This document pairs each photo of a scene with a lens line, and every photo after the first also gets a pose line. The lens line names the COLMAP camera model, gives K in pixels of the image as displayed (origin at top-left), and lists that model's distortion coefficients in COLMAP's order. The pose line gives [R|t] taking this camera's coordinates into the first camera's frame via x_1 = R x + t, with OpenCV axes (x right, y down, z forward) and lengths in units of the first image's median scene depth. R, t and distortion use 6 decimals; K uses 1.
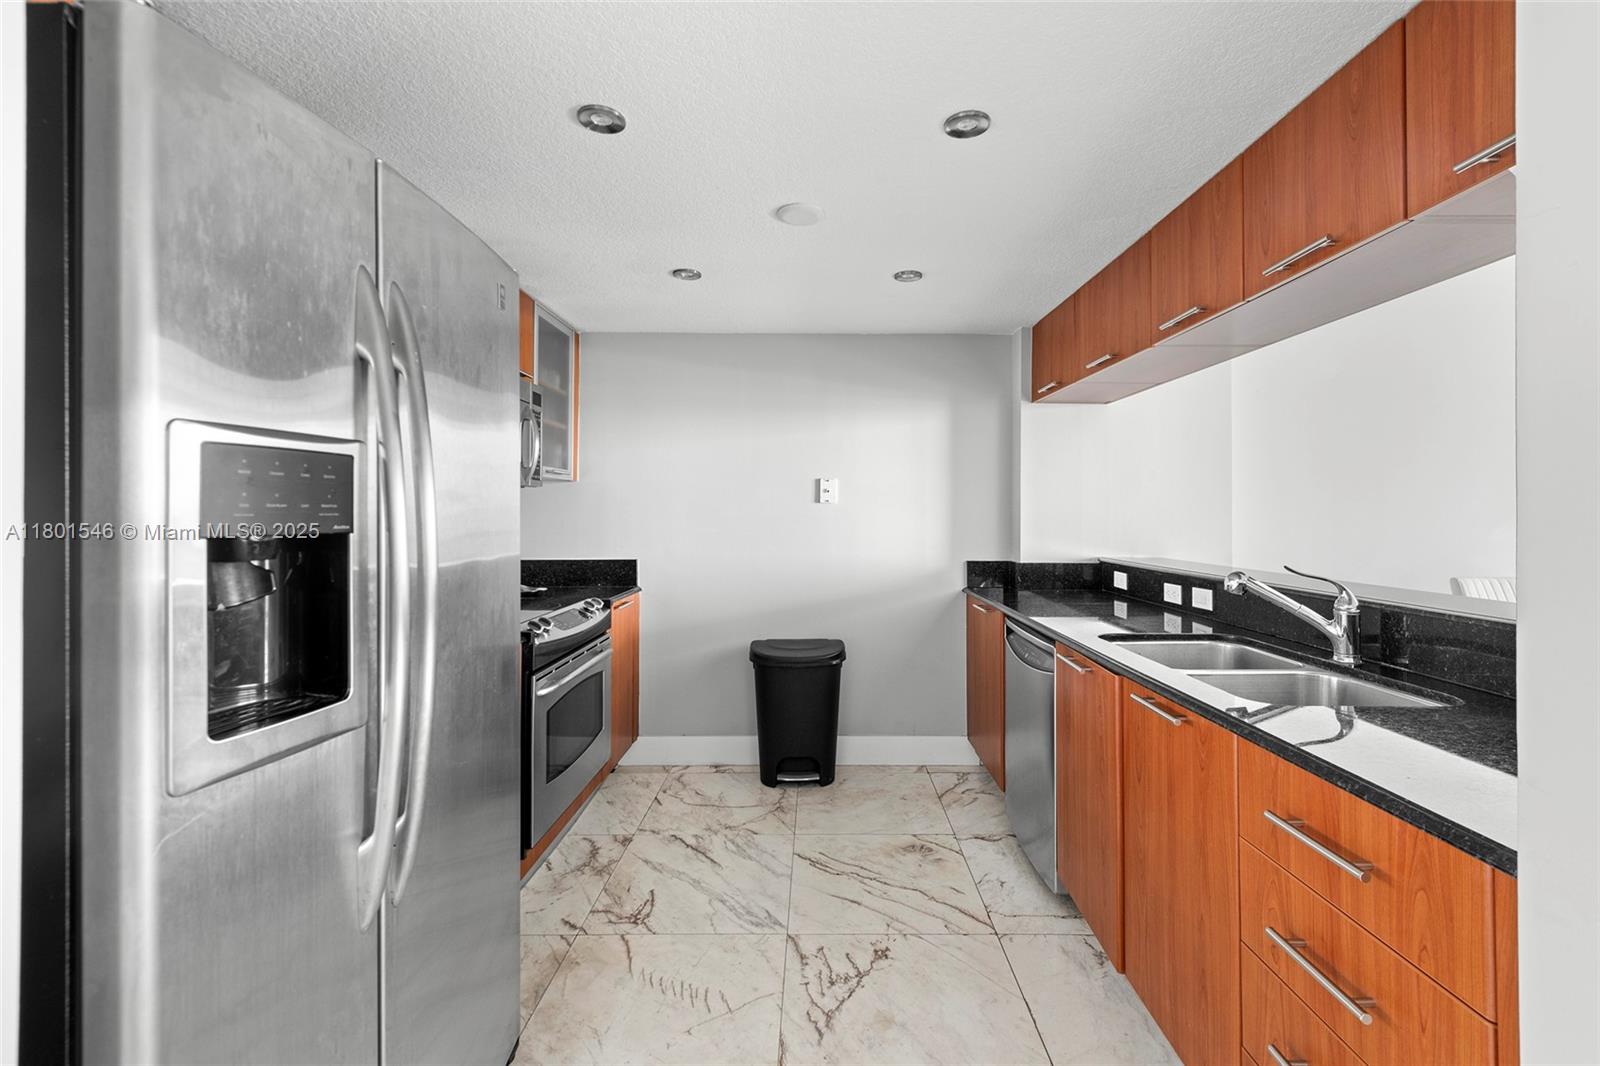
lens RADIAL K [[661.5, 0, 837.7], [0, 661.5, 509.1], [0, 0, 1]] dist [0.003093, -0.002442]
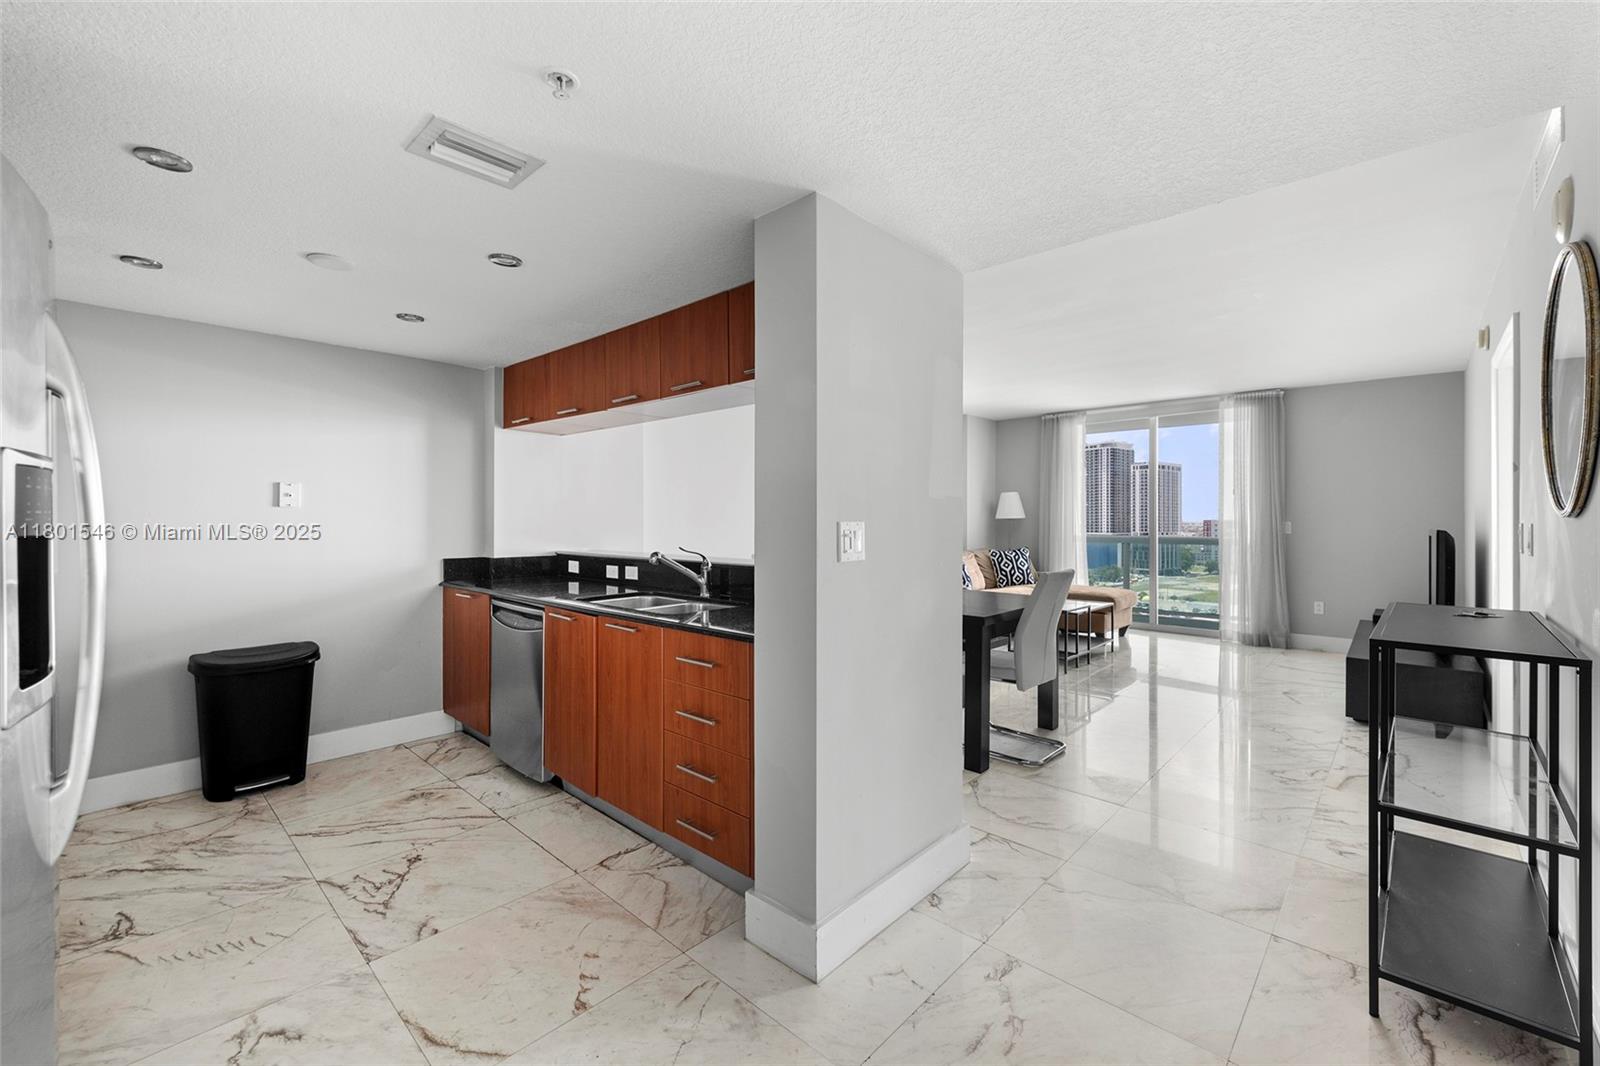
lens RADIAL K [[661.5, 0, 822.7], [0, 661.5, 518.7], [0, 0, 1]] dist [0.003093, -0.002442]
pose [[0.675067, 0.000041, 0.737756, -0.277730], [-0.005585, 0.999972, 0.005055, -0.002051], [-0.737735, -0.007533, 0.675048, -0.358658]]
